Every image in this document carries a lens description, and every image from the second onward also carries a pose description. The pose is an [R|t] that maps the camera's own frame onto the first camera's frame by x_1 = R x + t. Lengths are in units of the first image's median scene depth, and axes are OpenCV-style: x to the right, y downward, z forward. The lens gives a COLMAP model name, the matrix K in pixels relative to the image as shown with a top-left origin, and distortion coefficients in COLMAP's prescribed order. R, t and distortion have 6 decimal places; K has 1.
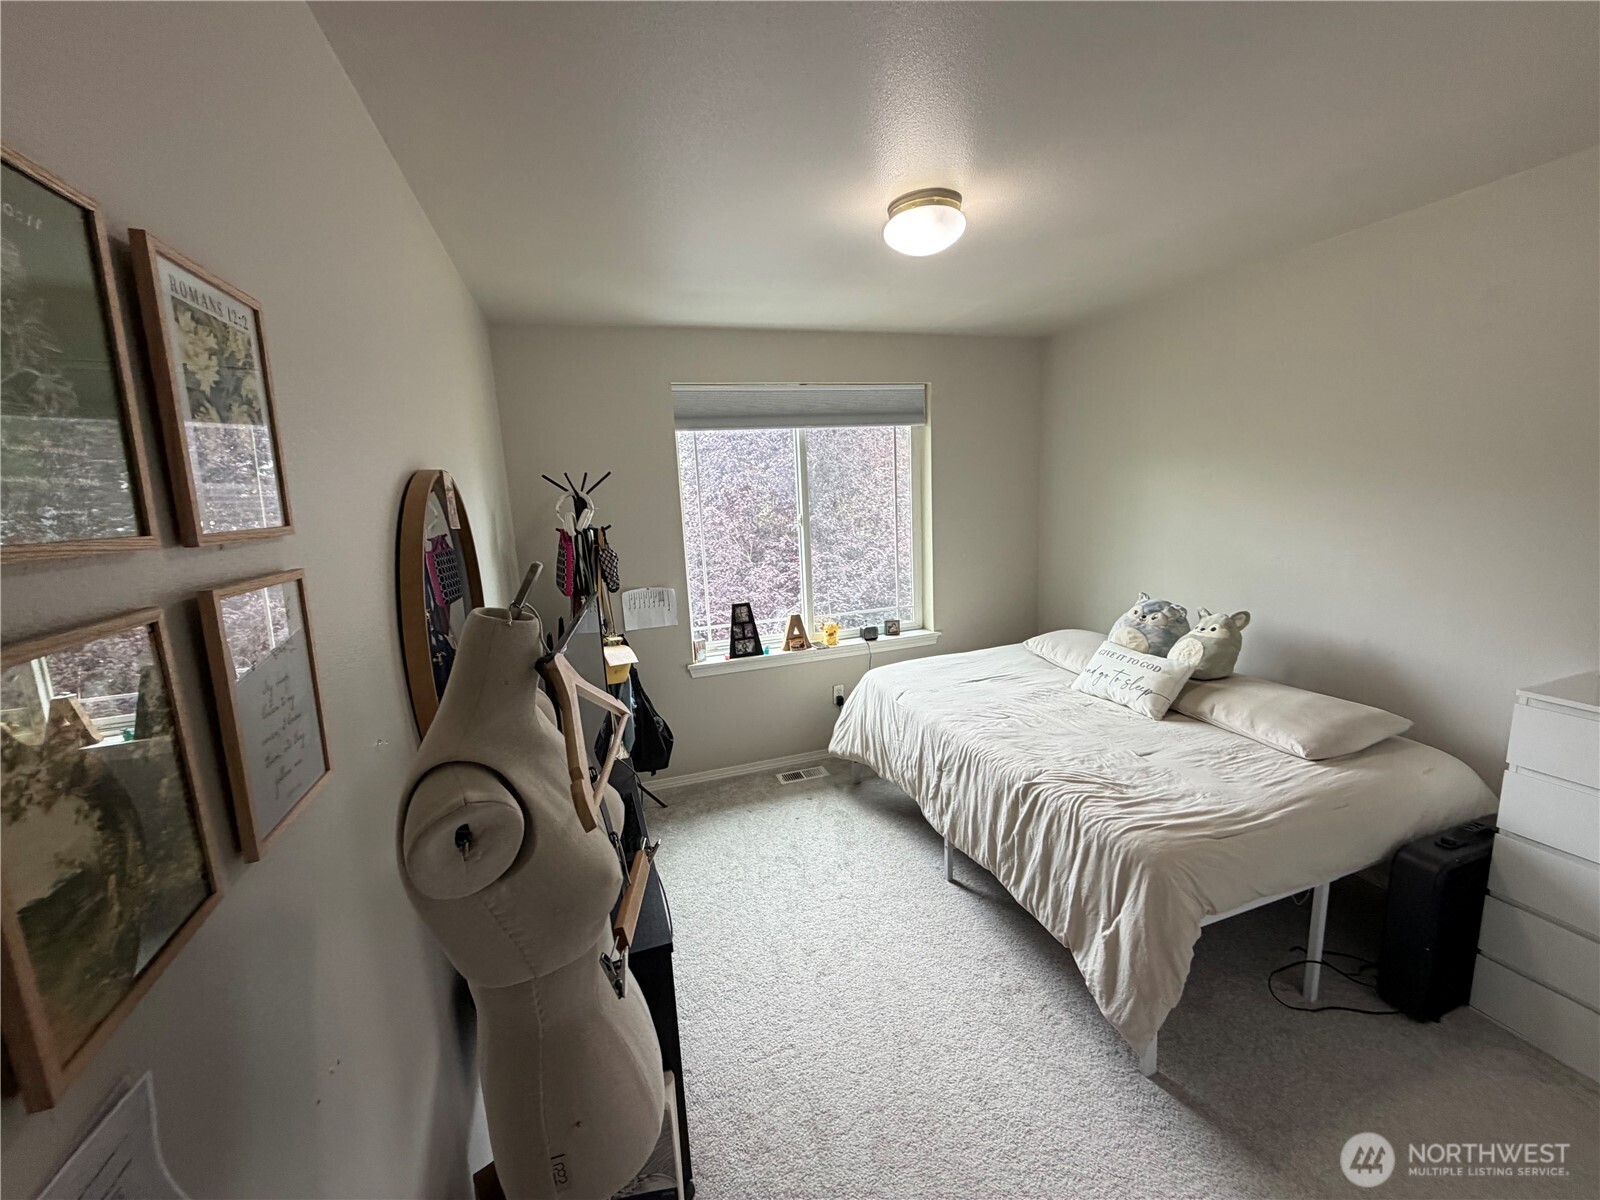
lens RADIAL K [[636.6, 0, 795.8], [0, 636.6, 596.9], [0, 0, 1]] dist [0.000057, -0.000249]
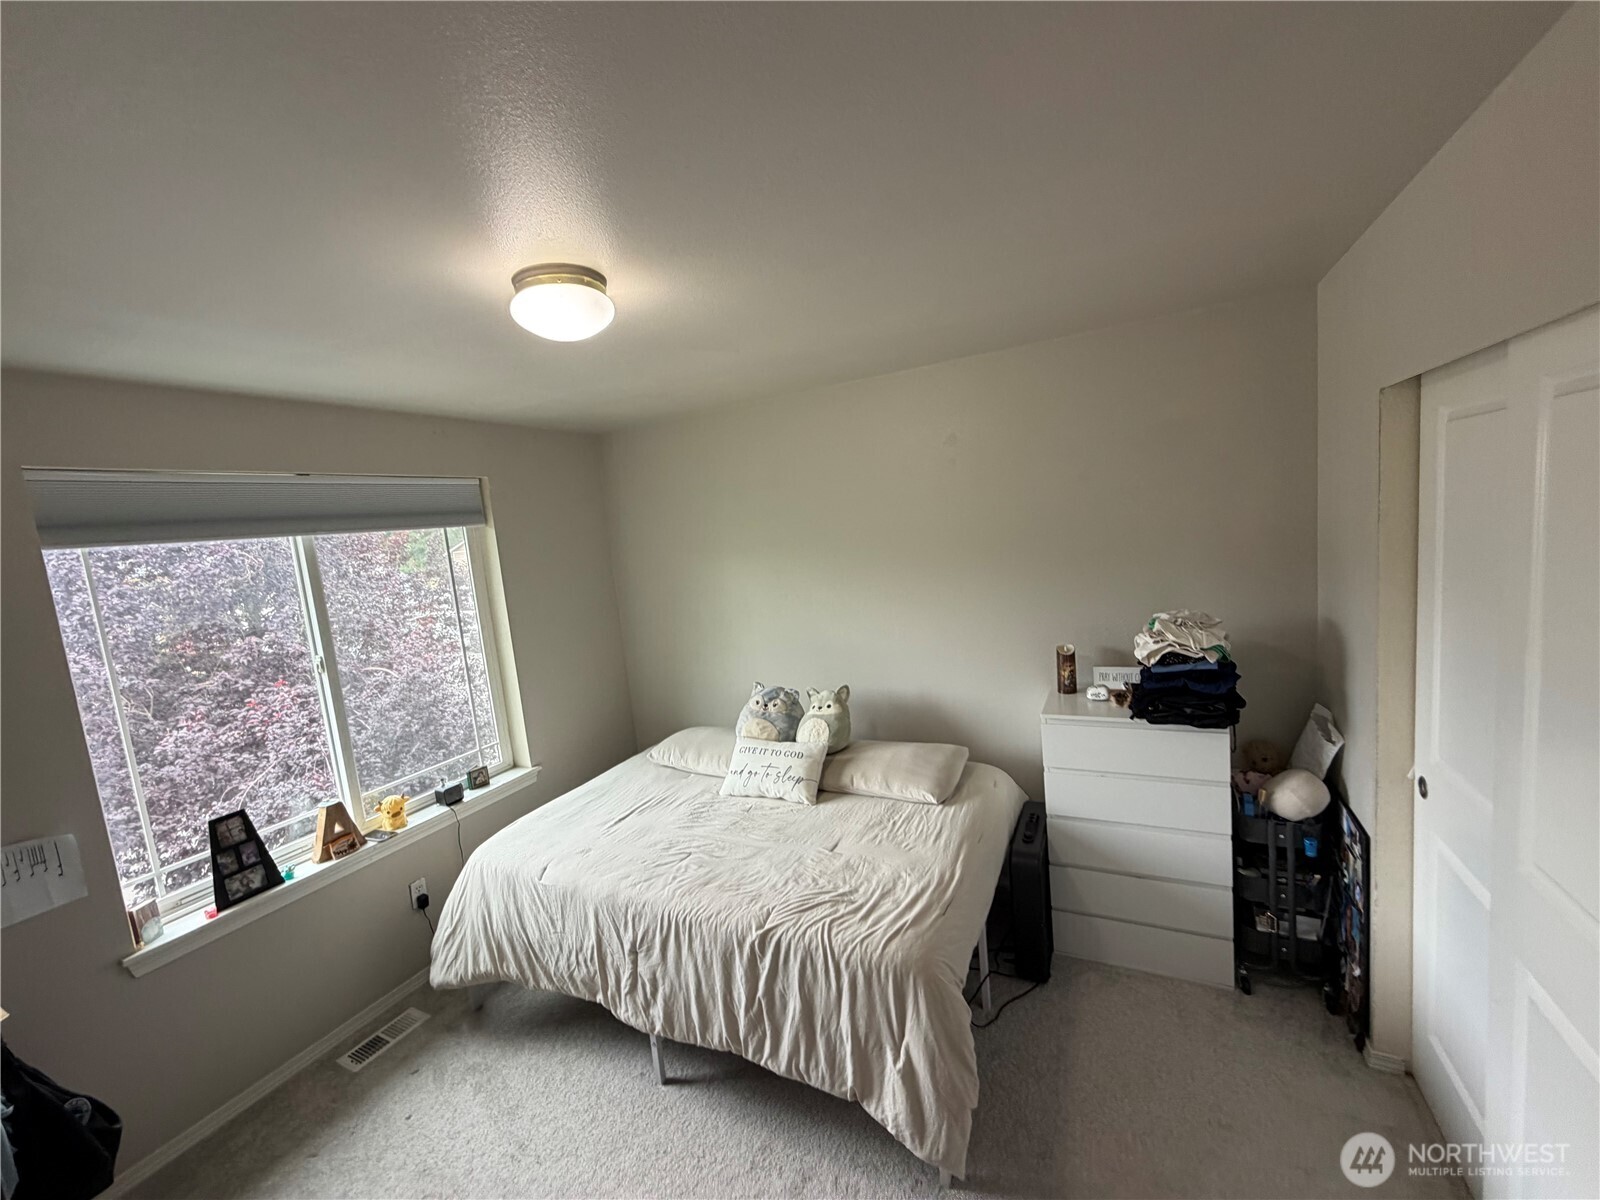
lens RADIAL K [[636.6, 0, 800.8], [0, 636.6, 598.8], [0, 0, 1]] dist [0.000057, -0.000249]
pose [[0.713427, -0.099296, 0.693659, -0.136755], [0.183067, 0.981942, -0.047721, -0.090957], [-0.676394, 0.161031, 0.718721, 0.202211]]
